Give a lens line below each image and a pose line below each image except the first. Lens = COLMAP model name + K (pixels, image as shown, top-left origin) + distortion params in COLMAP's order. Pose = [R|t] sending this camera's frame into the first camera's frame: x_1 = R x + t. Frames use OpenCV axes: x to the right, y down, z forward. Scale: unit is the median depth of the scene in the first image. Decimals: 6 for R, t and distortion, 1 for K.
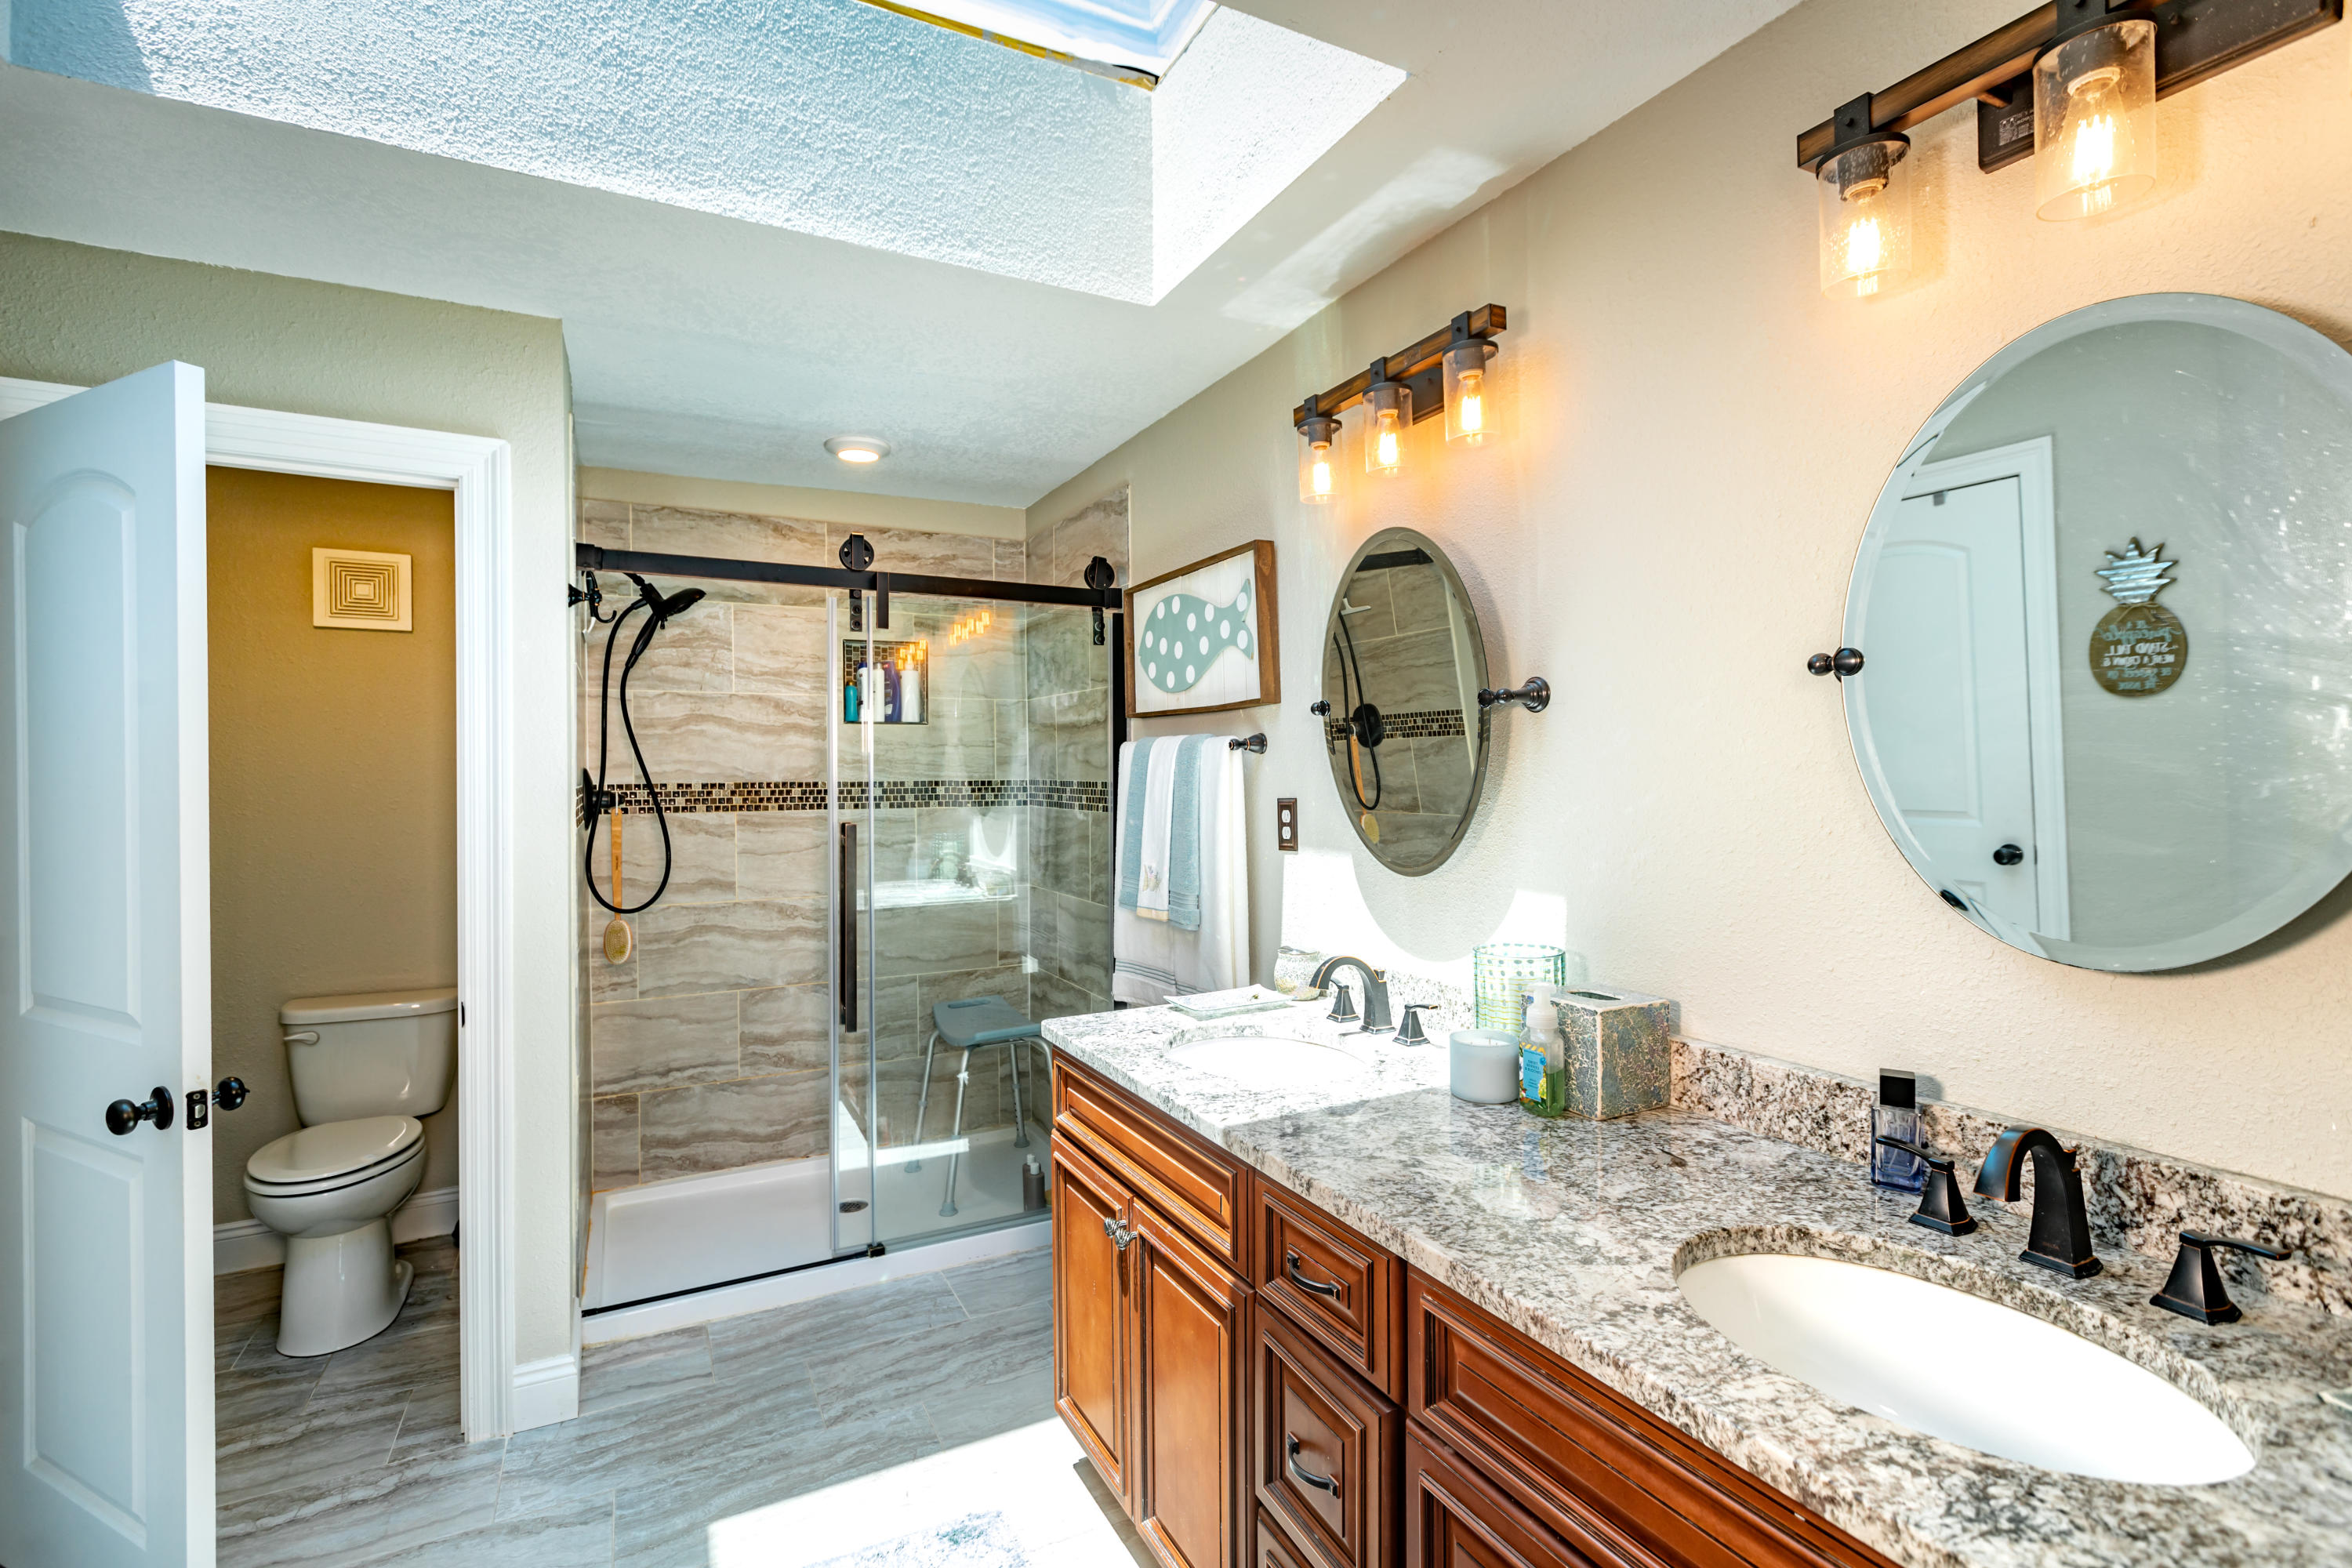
lens RADIAL K [[1044.6, 0, 1163.9], [0, 1044.6, 783.2], [0, 0, 1]] dist [0.001714, 0.000514]
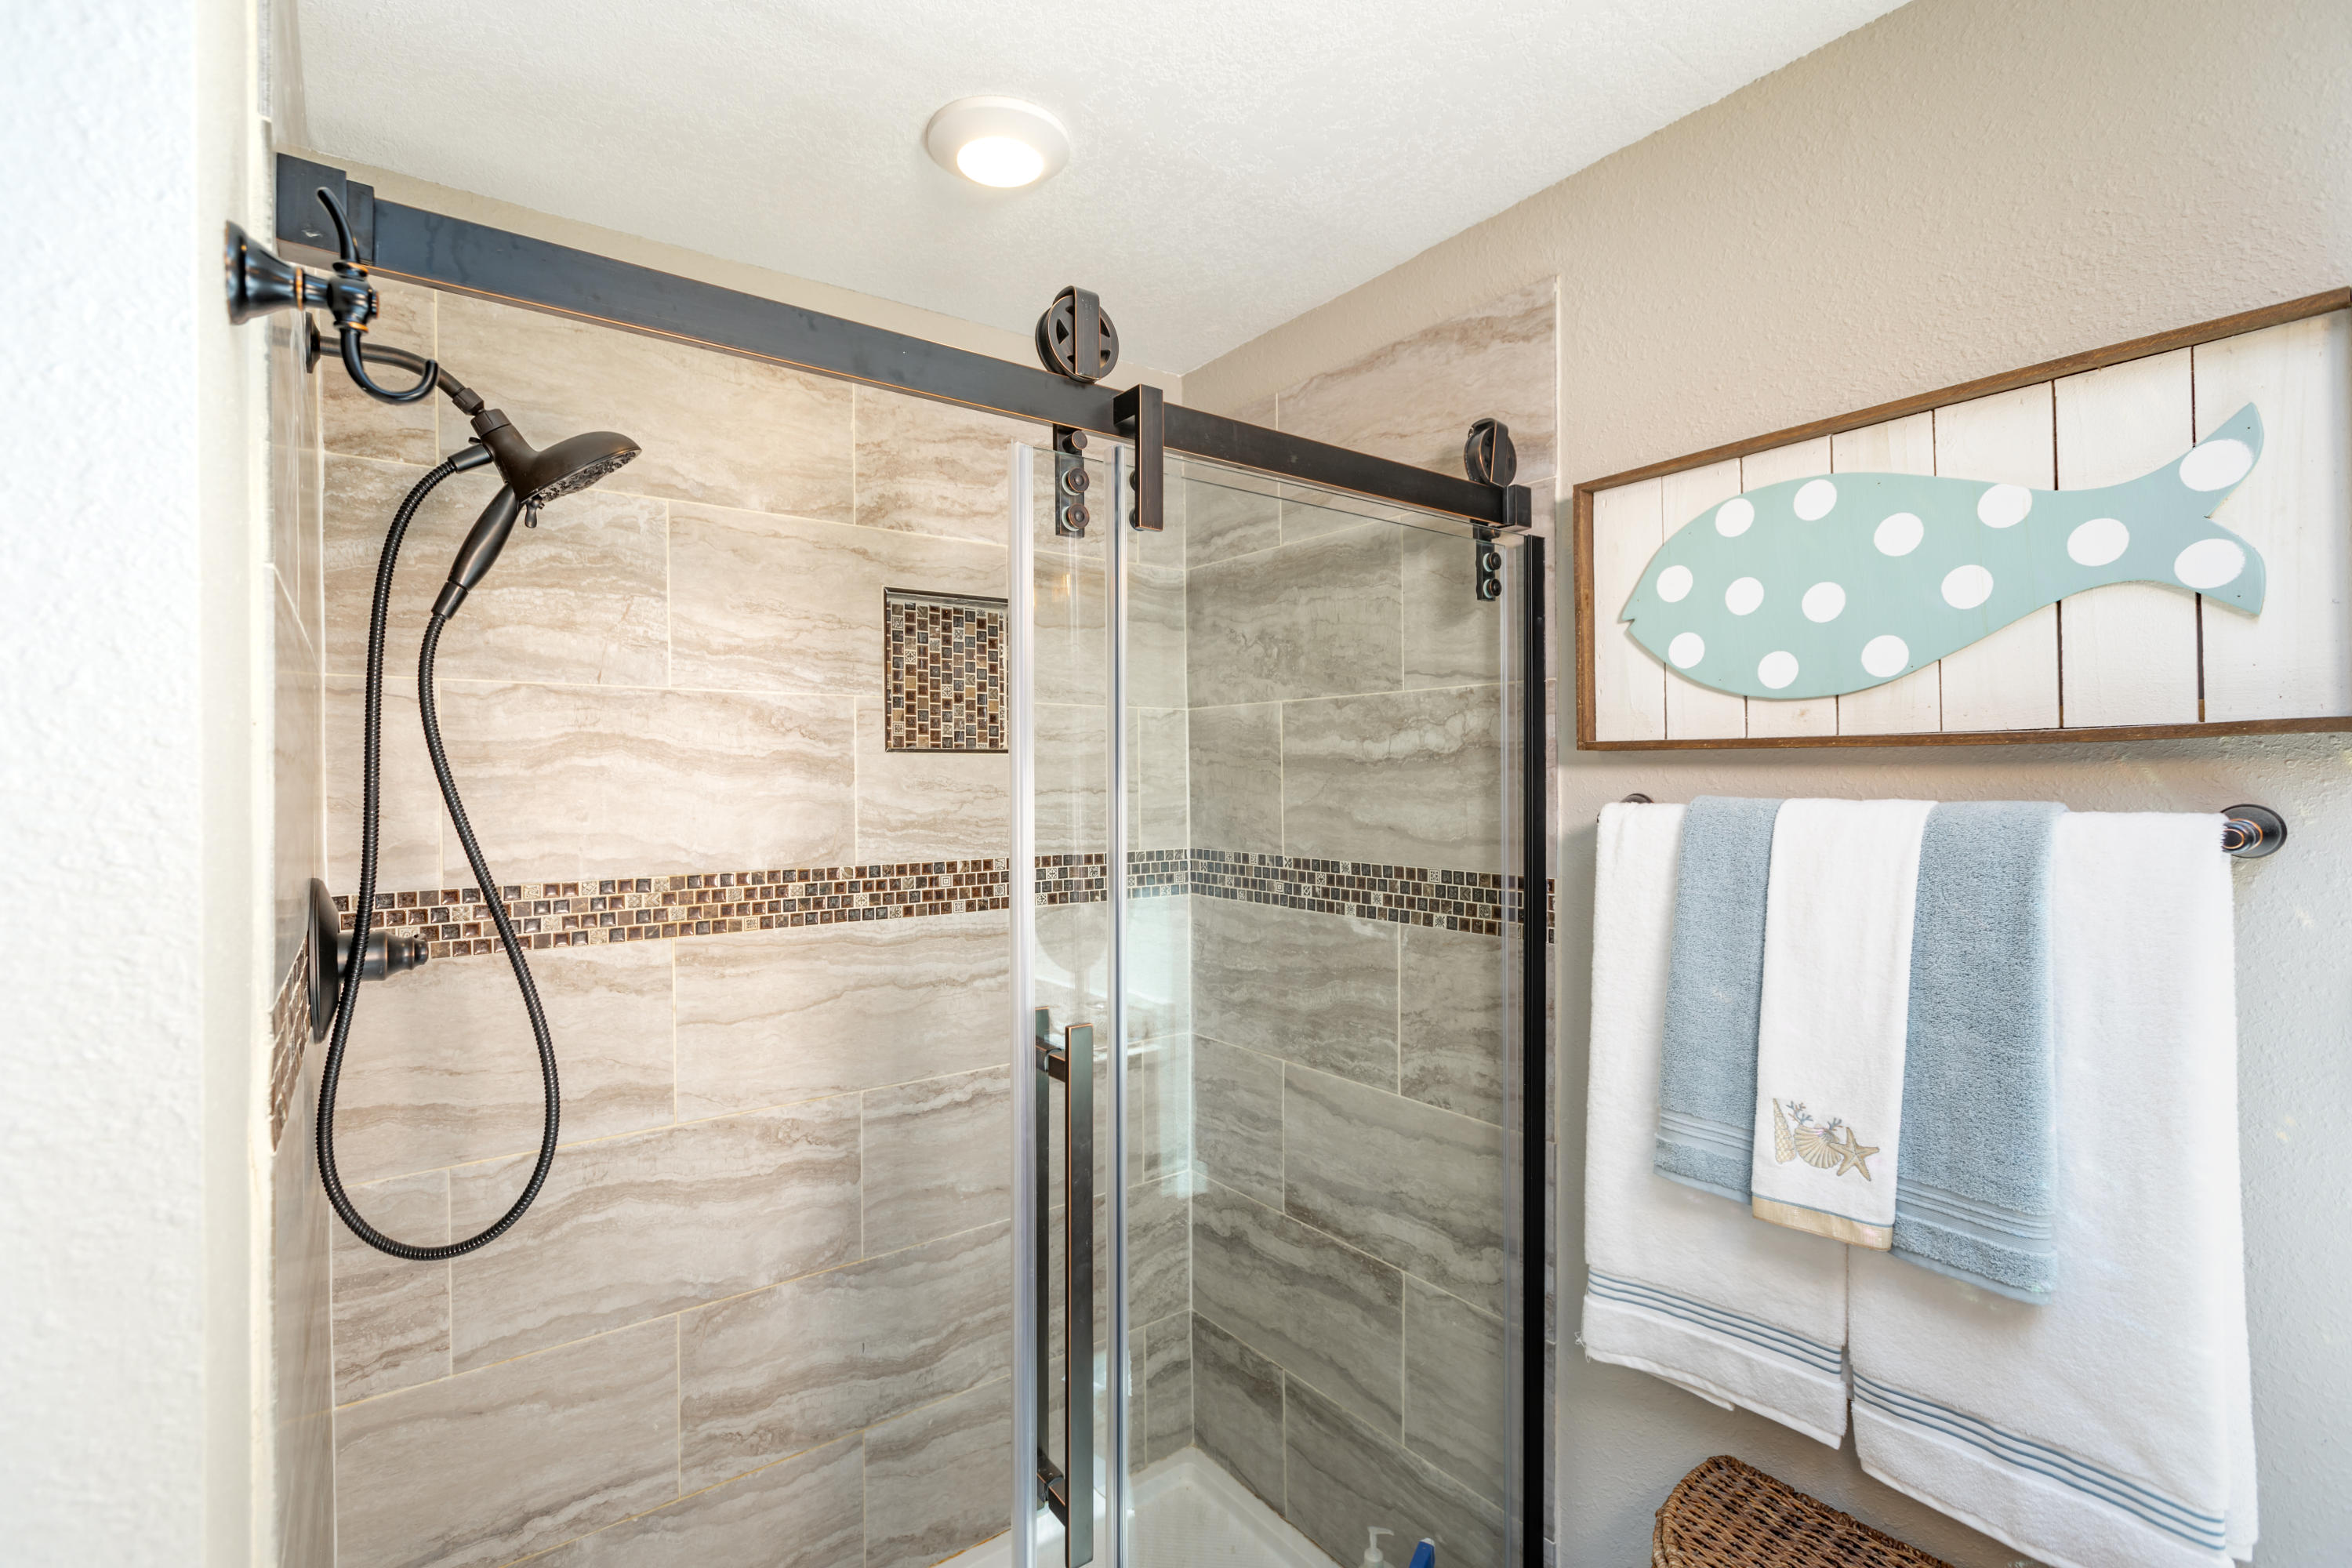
lens RADIAL K [[1059.3, 0, 1176.0], [0, 1059.3, 784.0], [0, 0, 1]] dist [-0.001086, -0.000656]
pose [[0.986163, -0.000665, 0.165777, -0.267419], [0.002177, 0.999958, -0.008940, -0.038366], [-0.165764, 0.009177, 0.986123, 0.492138]]
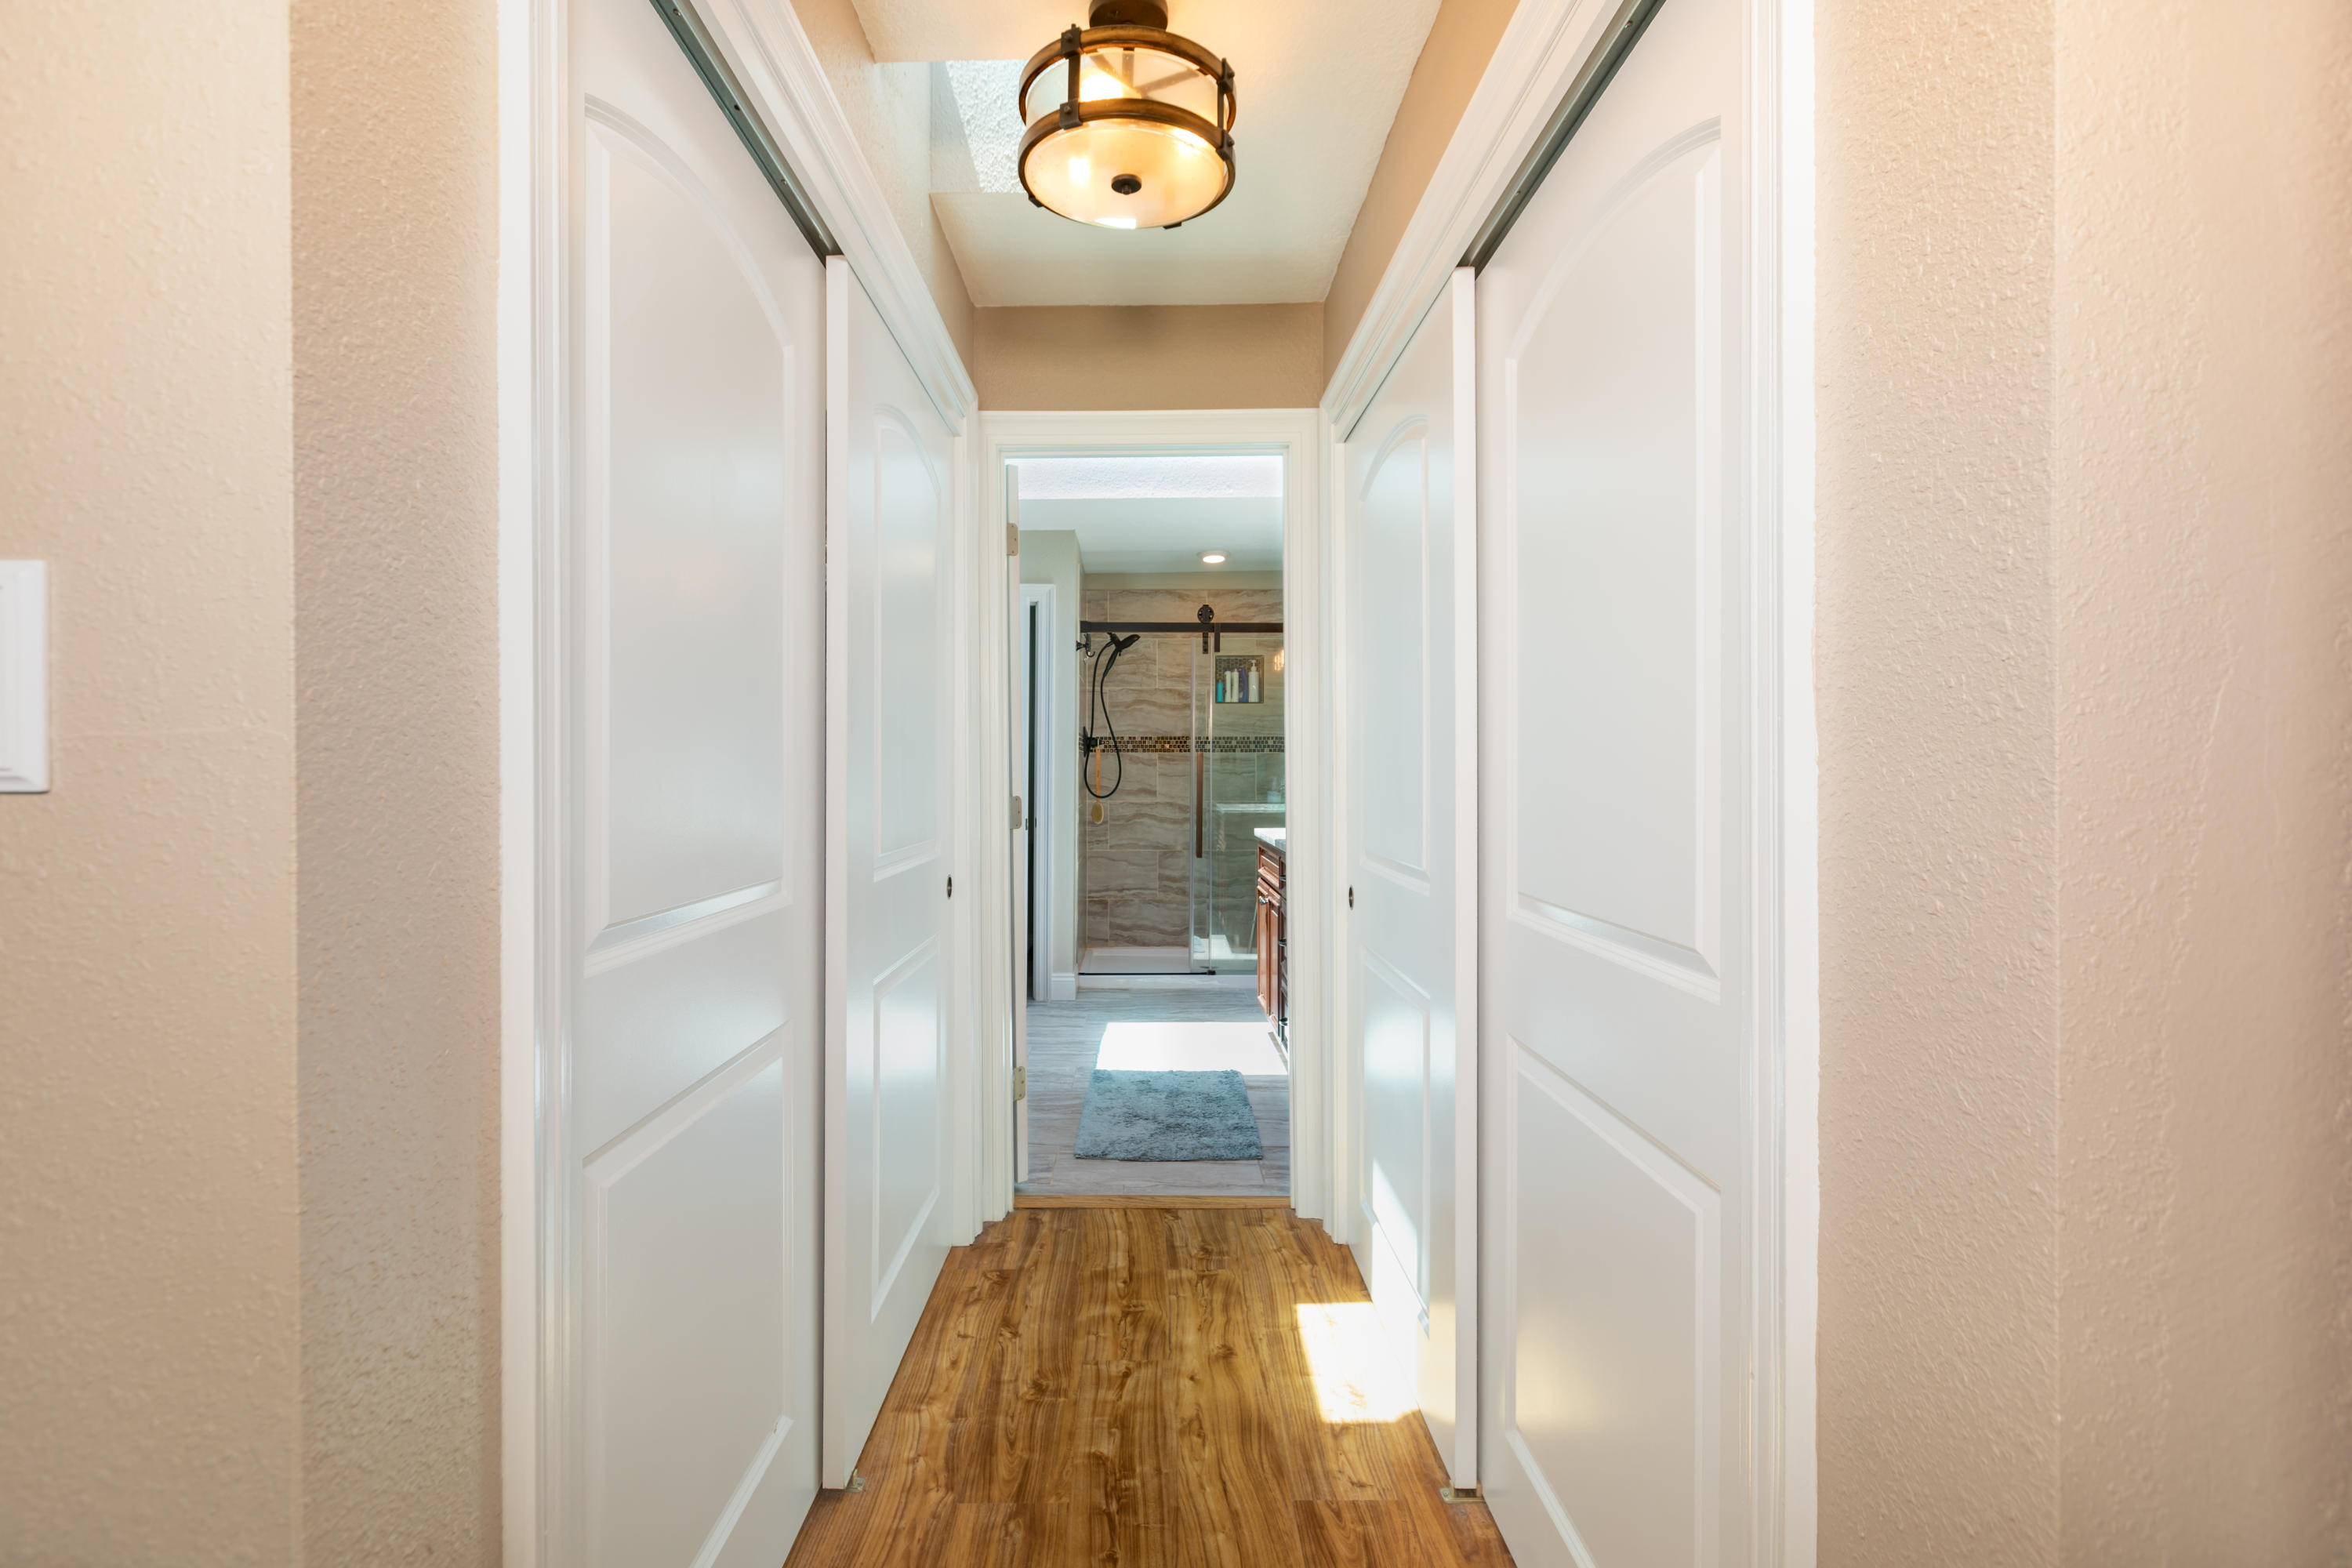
lens RADIAL K [[1044.6, 0, 1163.9], [0, 1044.6, 783.2], [0, 0, 1]] dist [0.001714, 0.000514]
pose [[0.901987, 0.014852, -0.431507, 0.398103], [-0.011648, 0.999881, 0.010067, 0.063514], [0.431606, -0.004054, 0.902053, -0.658128]]
